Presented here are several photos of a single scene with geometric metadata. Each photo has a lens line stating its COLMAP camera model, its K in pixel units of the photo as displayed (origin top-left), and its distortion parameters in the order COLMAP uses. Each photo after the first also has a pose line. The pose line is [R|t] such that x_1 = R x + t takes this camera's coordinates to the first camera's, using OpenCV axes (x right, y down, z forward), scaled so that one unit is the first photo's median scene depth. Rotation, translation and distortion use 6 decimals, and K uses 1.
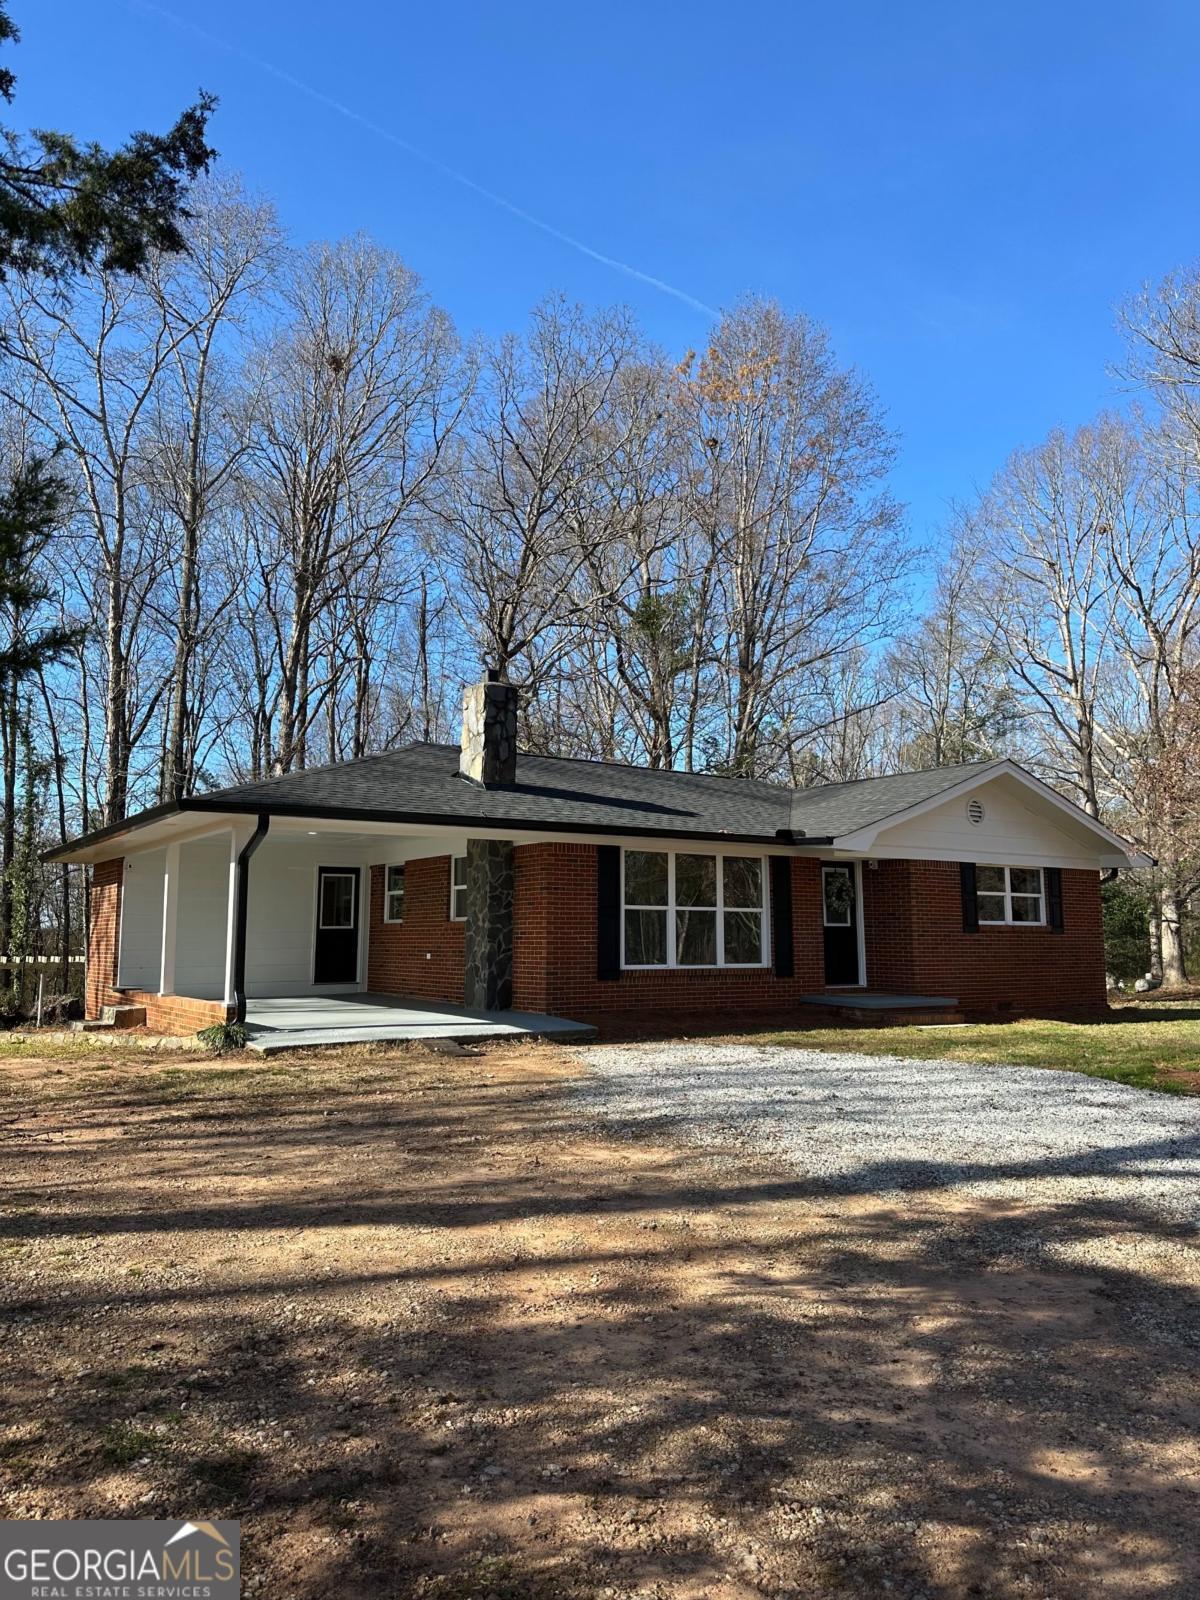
lens RADIAL K [[1139.0, 0, 600.0], [0, 1139.0, 800.0], [0, 0, 1]] dist [-0.000179, -0.001020]
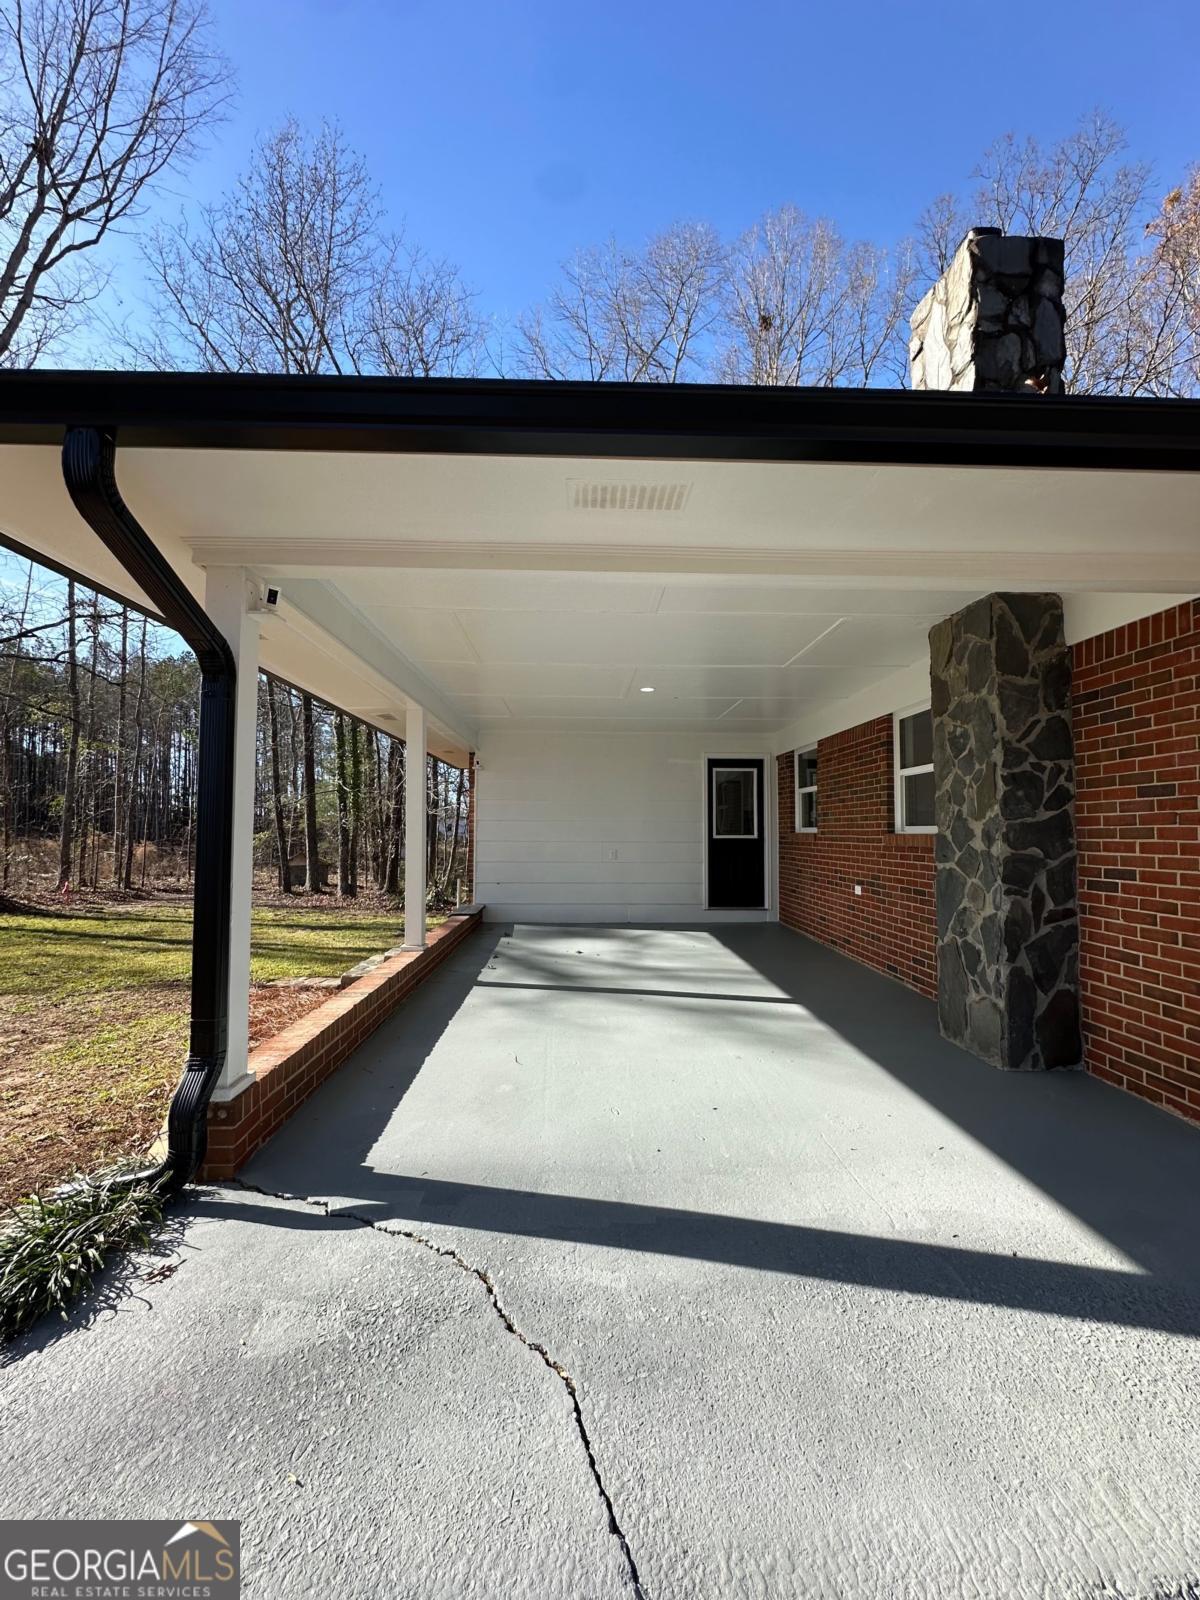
lens RADIAL K [[640.1, 0, 604.1], [0, 640.1, 800.4], [0, 0, 1]] dist [-0.016099, 0.000019]
pose [[0.852386, -0.021307, -0.522479, -0.093110], [0.059786, 0.996588, 0.056896, 0.066885], [0.519484, -0.079734, 0.850752, 0.688353]]
